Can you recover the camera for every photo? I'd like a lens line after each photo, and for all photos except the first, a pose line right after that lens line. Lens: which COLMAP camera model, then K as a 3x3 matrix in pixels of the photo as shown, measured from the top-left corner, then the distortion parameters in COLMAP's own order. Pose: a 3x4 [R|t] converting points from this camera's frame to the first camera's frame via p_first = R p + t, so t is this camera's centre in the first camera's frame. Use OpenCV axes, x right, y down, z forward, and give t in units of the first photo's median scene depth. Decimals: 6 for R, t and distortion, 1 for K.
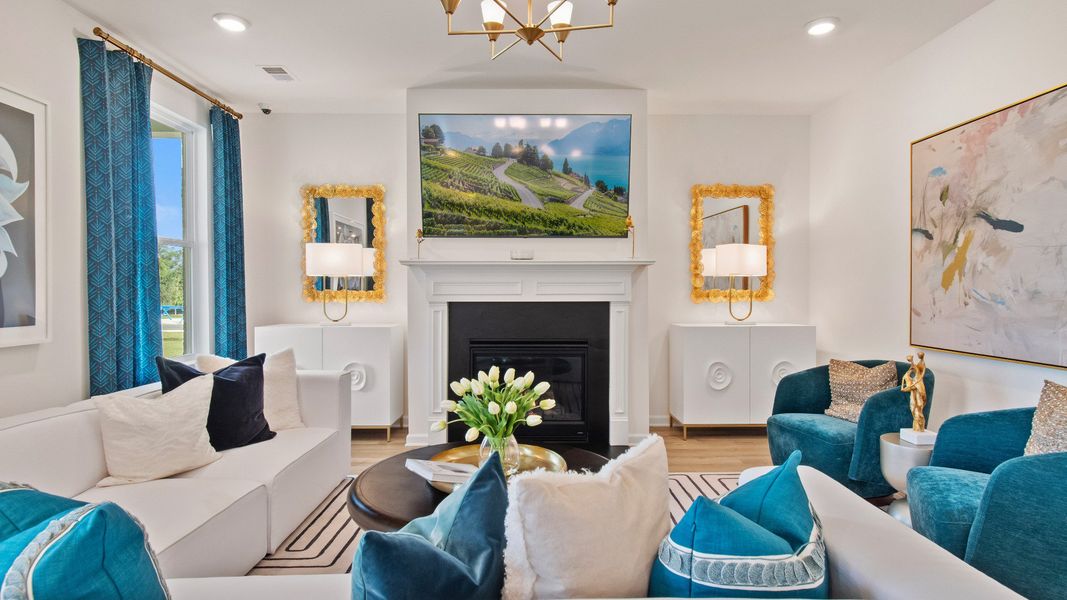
lens RADIAL K [[547.6, 0, 542.7], [0, 547.6, 297.7], [0, 0, 1]] dist [0.006240, -0.001126]
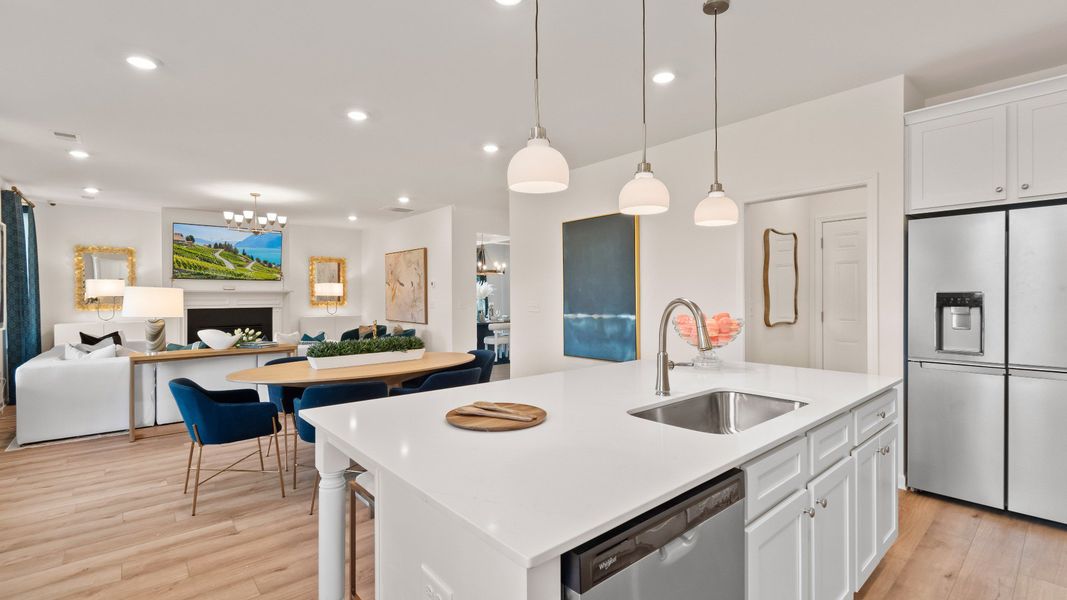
lens RADIAL K [[467.9, 0, 539.8], [0, 467.9, 304.7], [0, 0, 1]] dist [-0.001300, -0.000553]
pose [[0.769464, -0.013538, 0.638546, -0.282696], [0.011914, 0.999906, 0.006844, -0.004306], [-0.638579, 0.002342, 0.769553, -1.322554]]
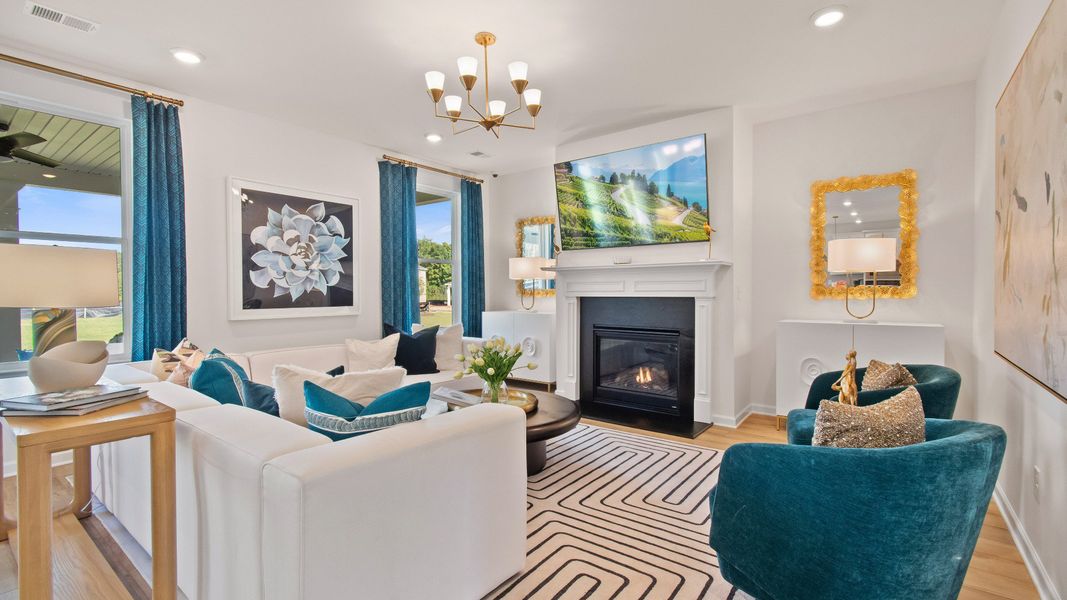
lens RADIAL K [[467.9, 0, 556.5], [0, 467.9, 298.1], [0, 0, 1]] dist [-0.001300, -0.000553]
pose [[0.795364, 0.009064, -0.606064, 0.483757], [-0.003596, 0.999941, 0.010235, -0.000427], [0.606121, -0.005961, 0.795350, 0.032165]]
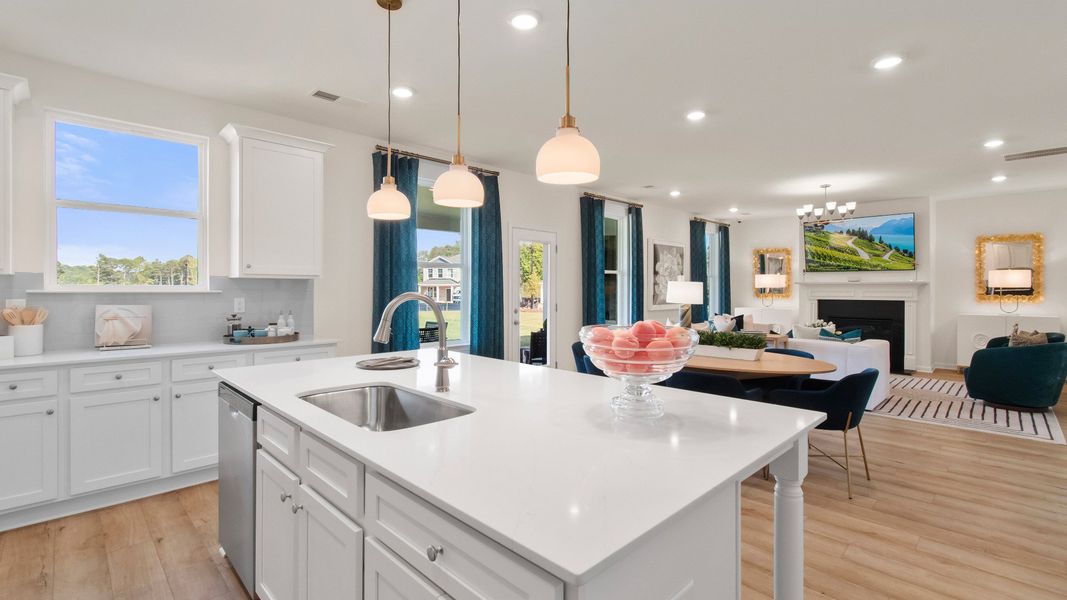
lens RADIAL K [[480.0, 0, 521.2], [0, 480.0, 287.0], [0, 0, 1]] dist [-0.014310, -0.000608]
pose [[0.675322, -0.000865, -0.737523, 0.470112], [-0.010242, 0.999892, -0.010551, -0.011302], [0.737452, 0.014679, 0.675240, -1.303591]]
